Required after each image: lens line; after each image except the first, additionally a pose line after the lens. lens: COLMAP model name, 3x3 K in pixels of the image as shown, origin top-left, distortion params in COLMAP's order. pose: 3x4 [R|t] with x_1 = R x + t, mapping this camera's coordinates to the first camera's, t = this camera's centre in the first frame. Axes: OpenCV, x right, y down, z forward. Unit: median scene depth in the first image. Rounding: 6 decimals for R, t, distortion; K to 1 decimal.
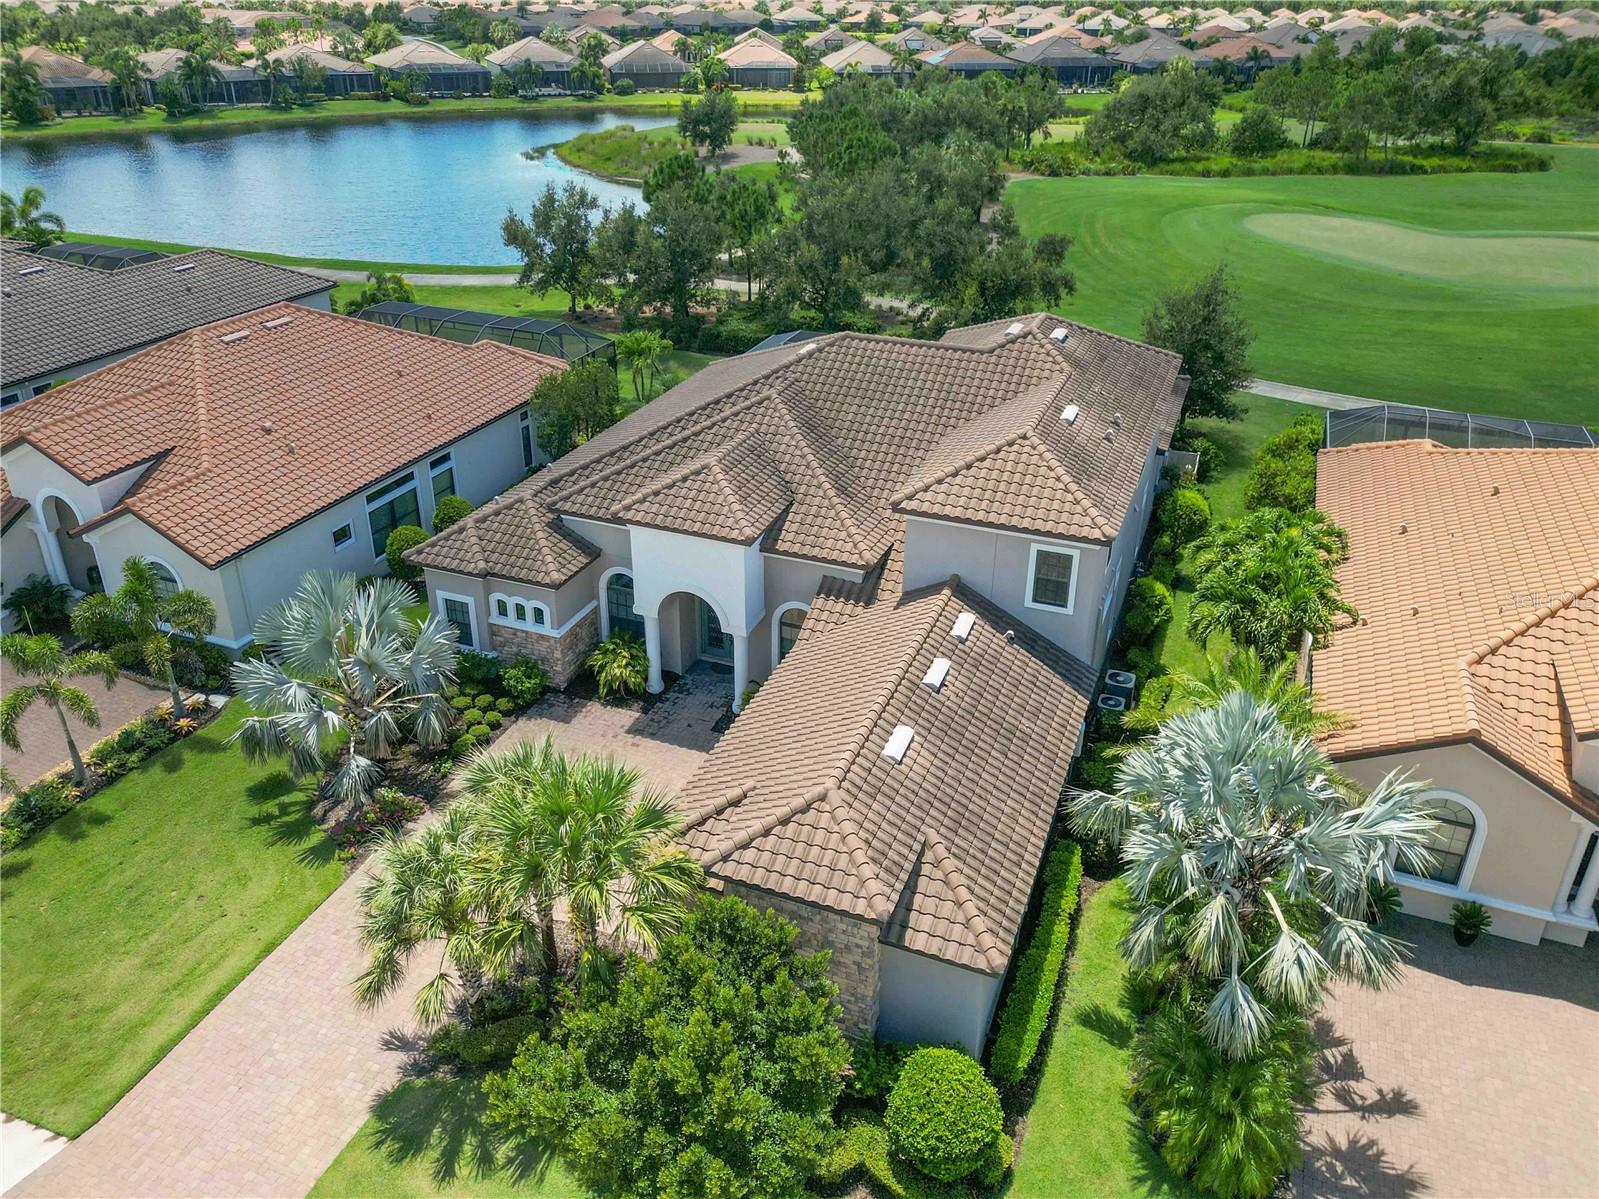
lens RADIAL K [[1184.6, 0, 798.0], [0, 1184.6, 525.1], [0, 0, 1]] dist [0.069078, -0.081210]
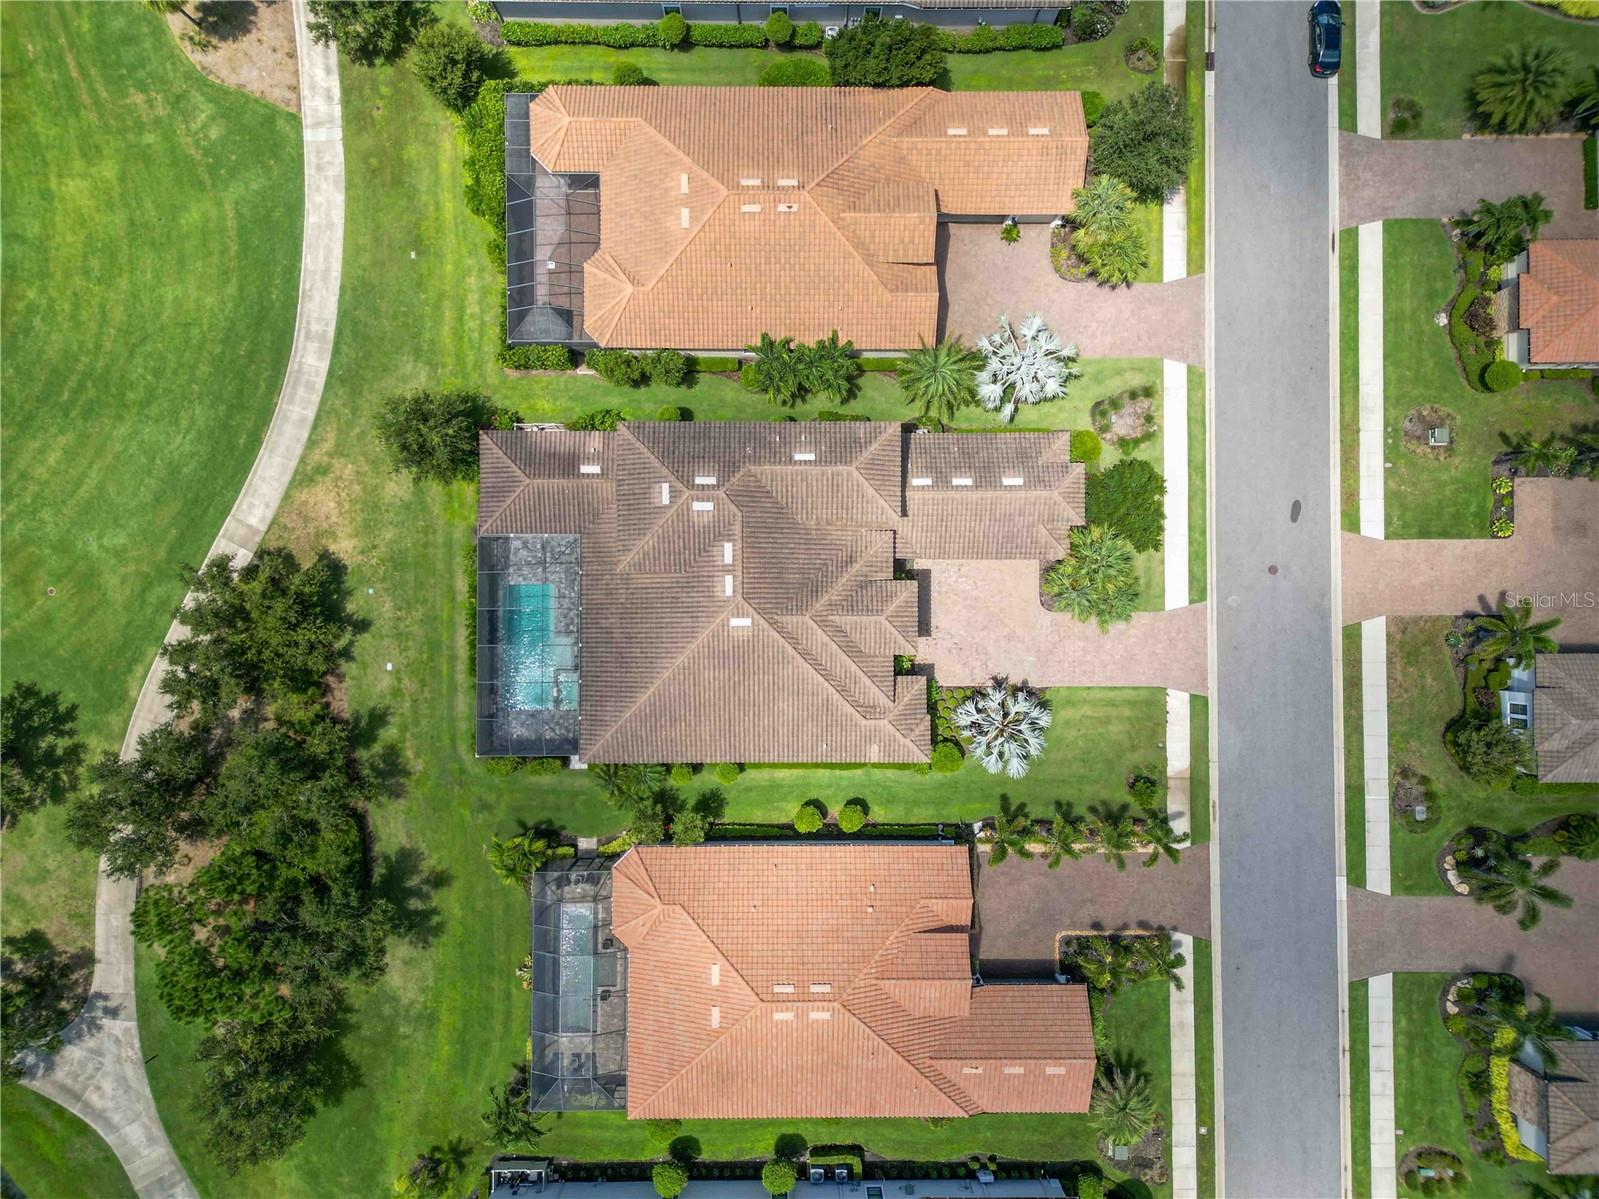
lens RADIAL K [[1106.9, 0, 796.0], [0, 1106.9, 593.6], [0, 0, 1]] dist [0.064768, -0.059264]
pose [[-0.371033, -0.928504, 0.014637, -0.007425], [0.376753, -0.136108, 0.916260, -1.792290], [-0.848759, 0.345477, 0.400318, 0.346151]]
